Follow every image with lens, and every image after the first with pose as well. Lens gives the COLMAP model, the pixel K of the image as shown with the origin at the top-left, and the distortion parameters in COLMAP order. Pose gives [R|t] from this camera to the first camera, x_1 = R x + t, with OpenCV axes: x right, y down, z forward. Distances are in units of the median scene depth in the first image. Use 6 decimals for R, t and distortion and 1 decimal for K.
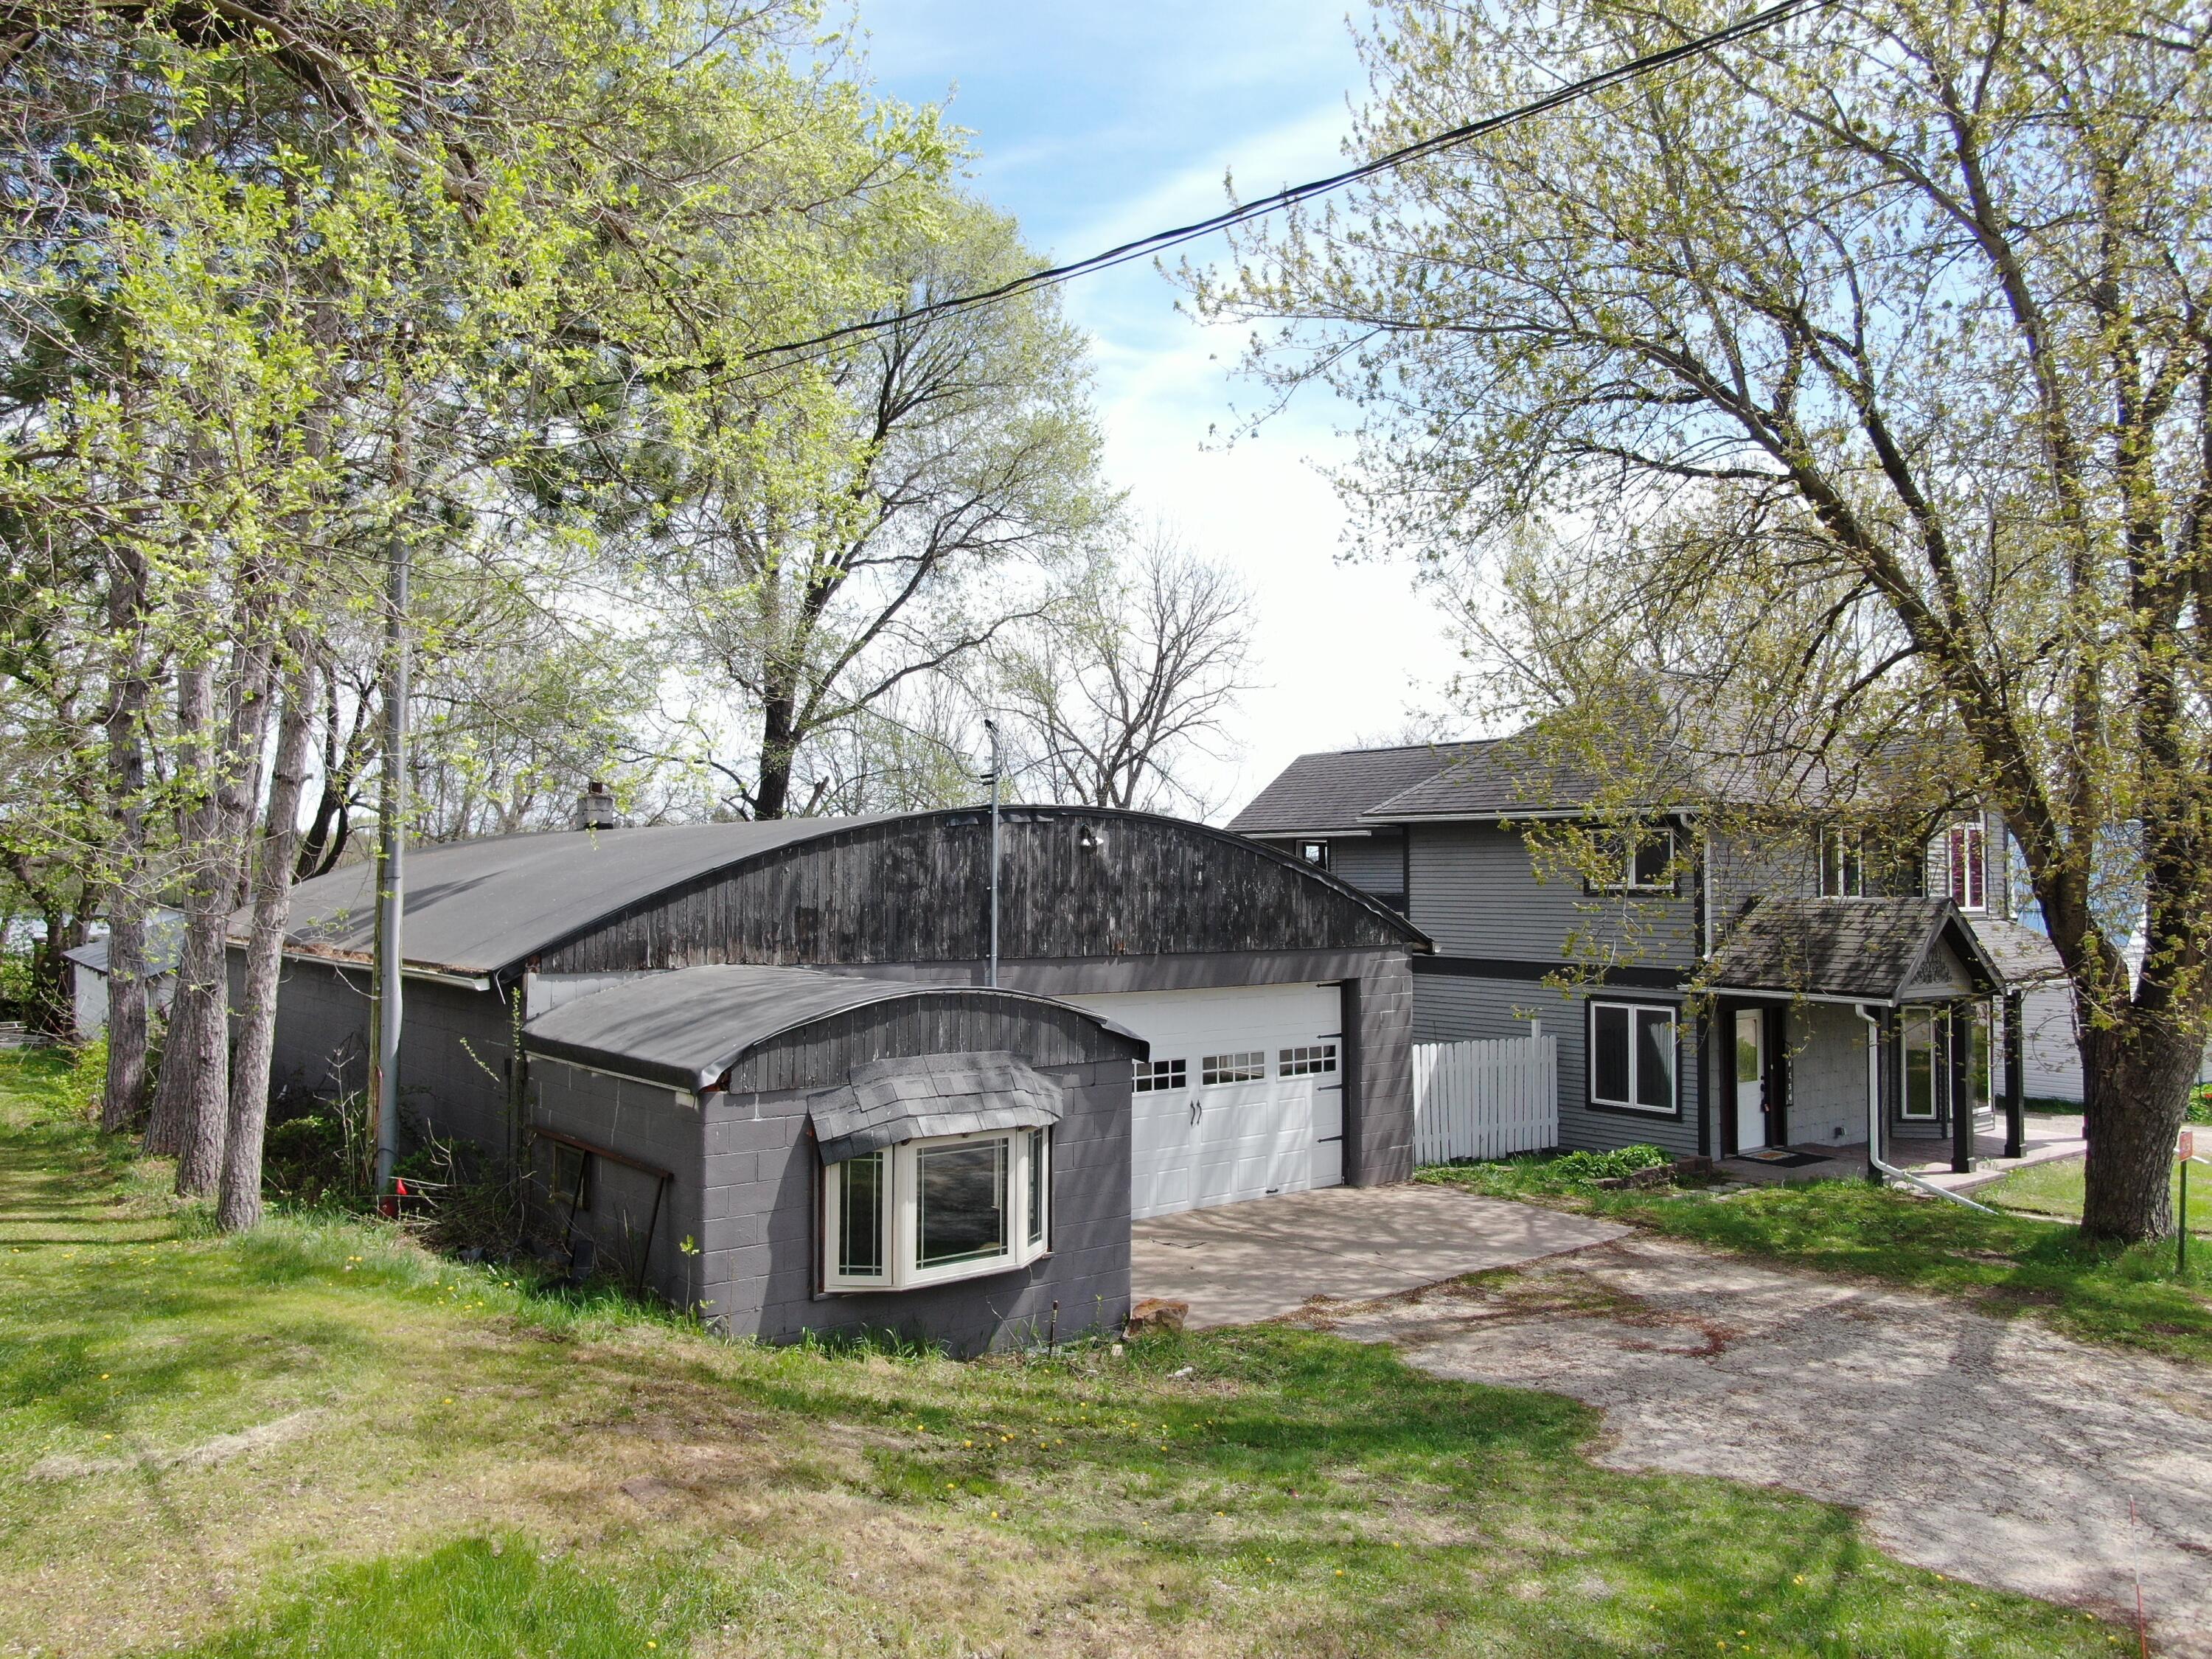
lens RADIAL K [[1592.7, 0, 1099.9], [0, 1592.7, 820.9], [0, 0, 1]] dist [-0.016942, 0.000096]
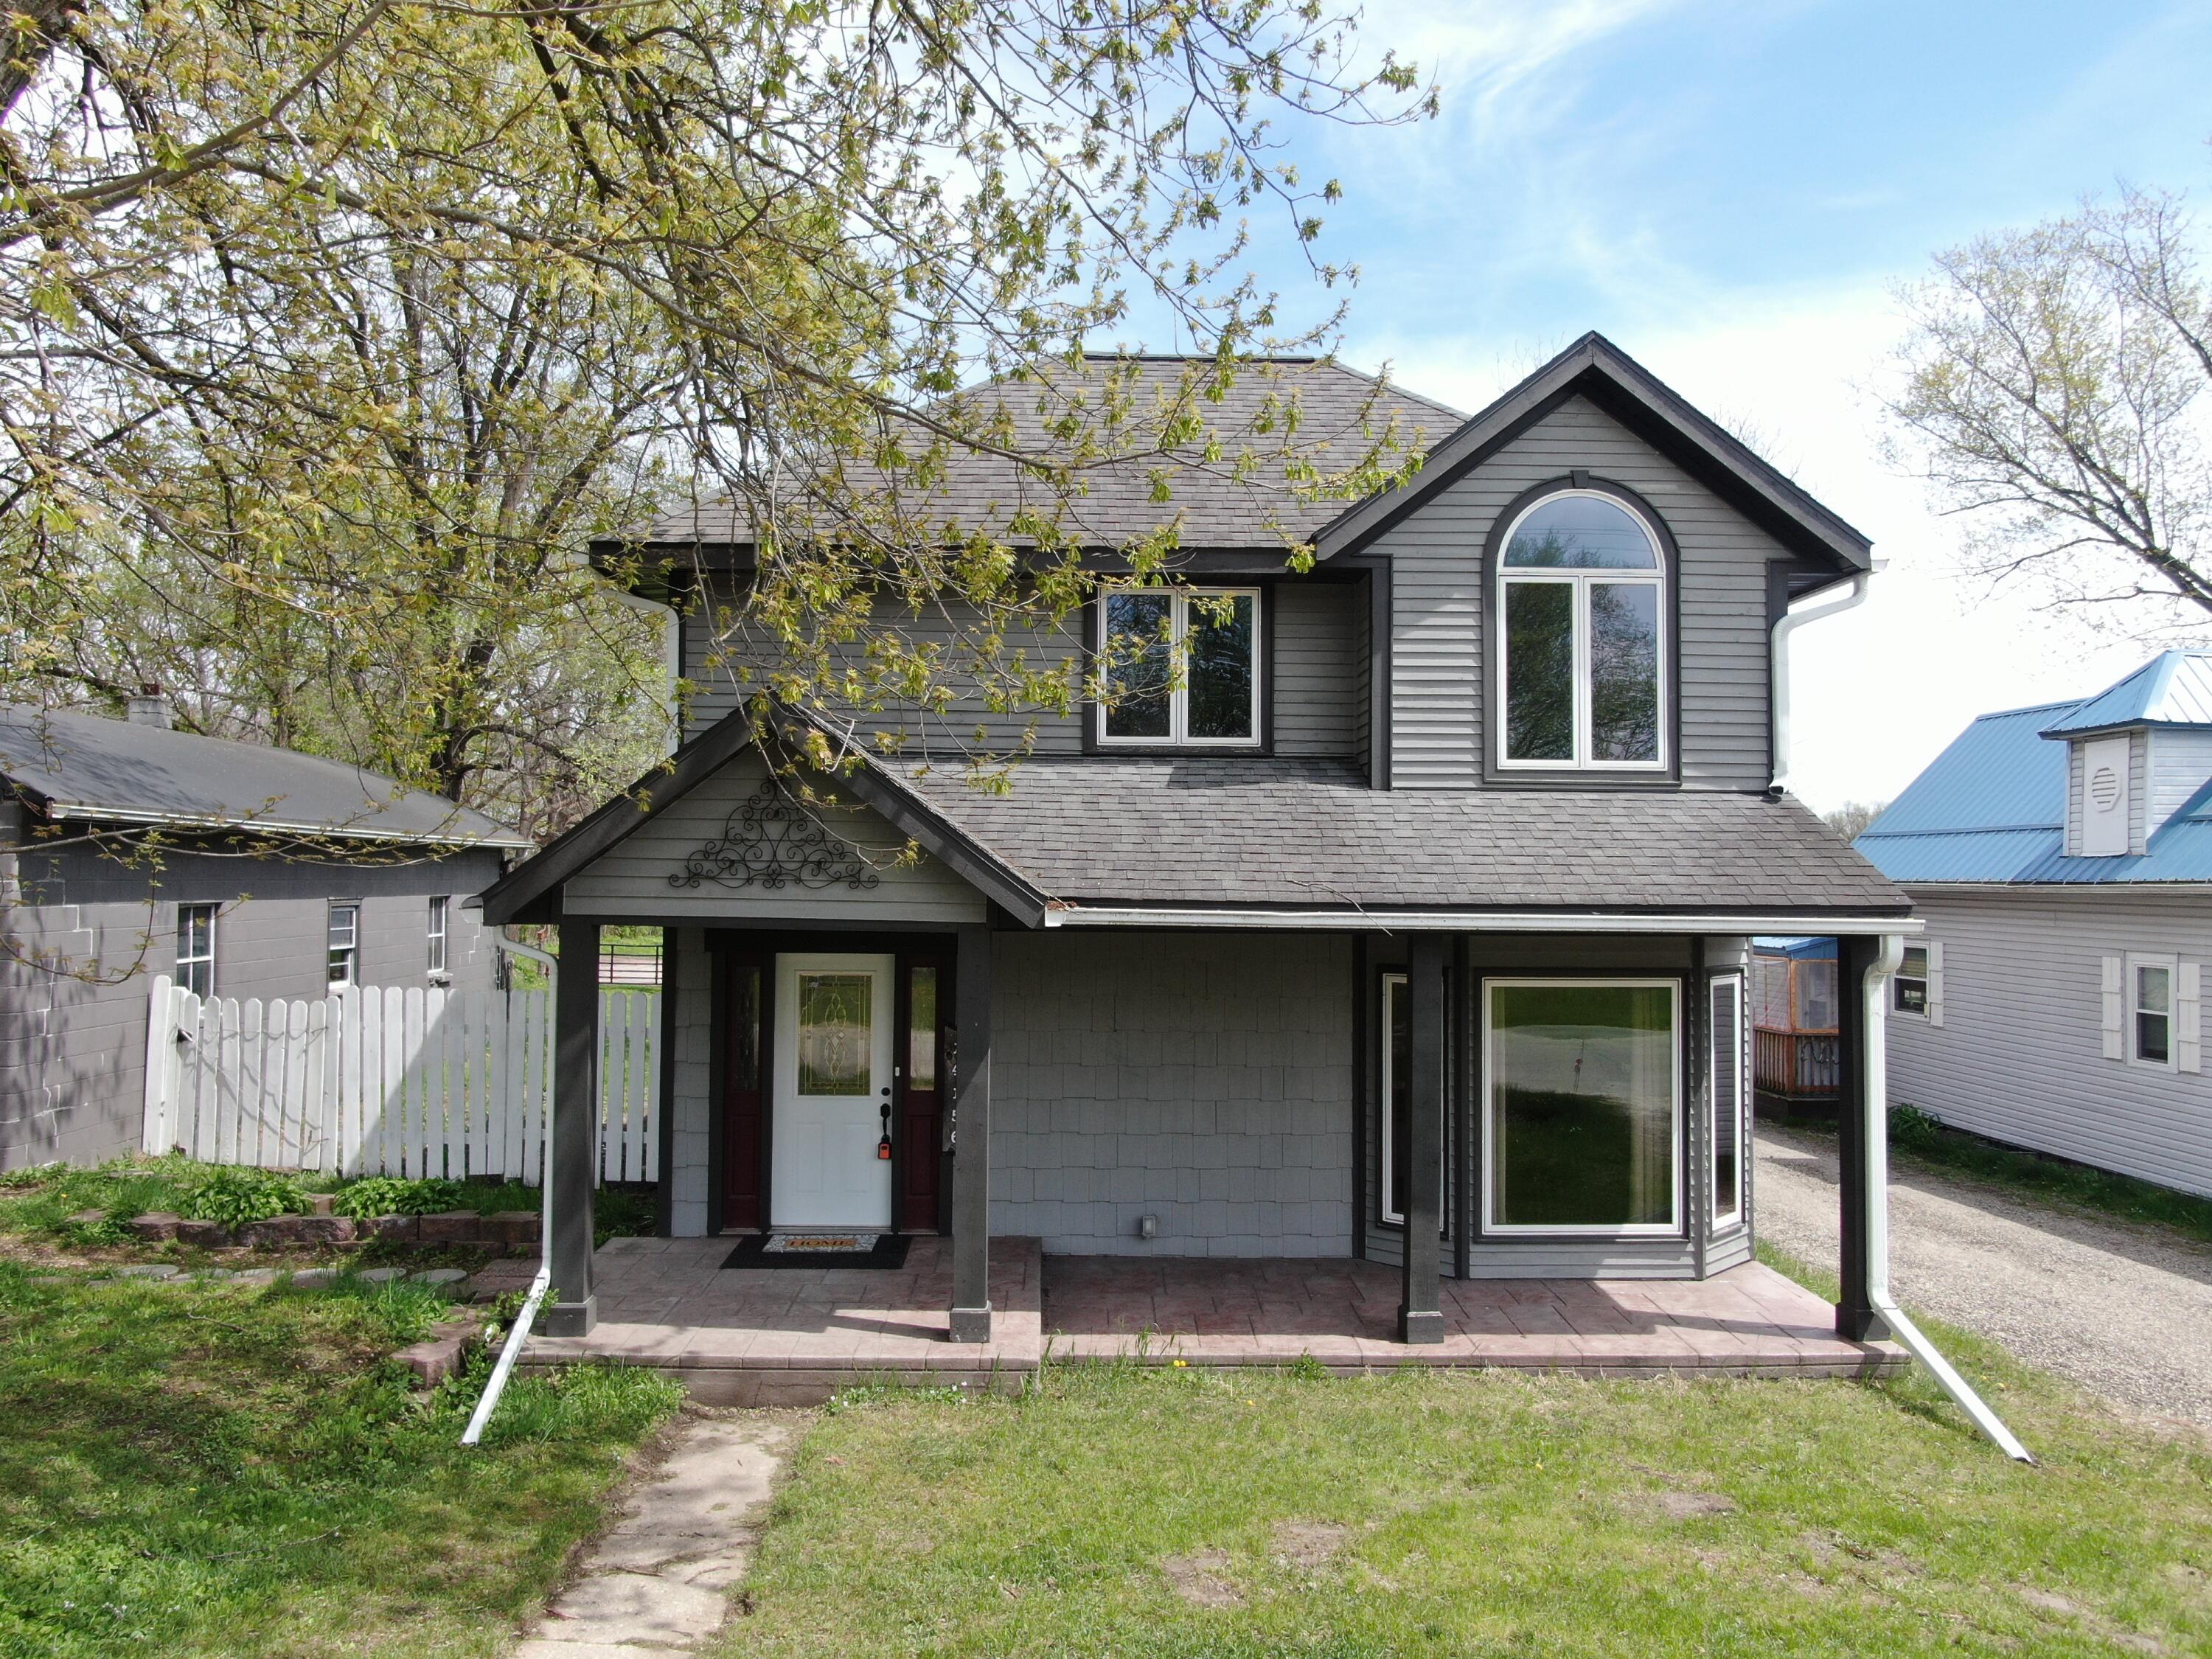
lens RADIAL K [[1593.7, 0, 1093.7], [0, 1593.7, 821.2], [0, 0, 1]] dist [-0.022842, 0.004310]
pose [[0.812366, -0.014433, -0.582969, 1.024588], [0.015276, 0.999877, -0.003467, 0.104609], [0.582947, -0.006089, 0.812487, 0.834716]]
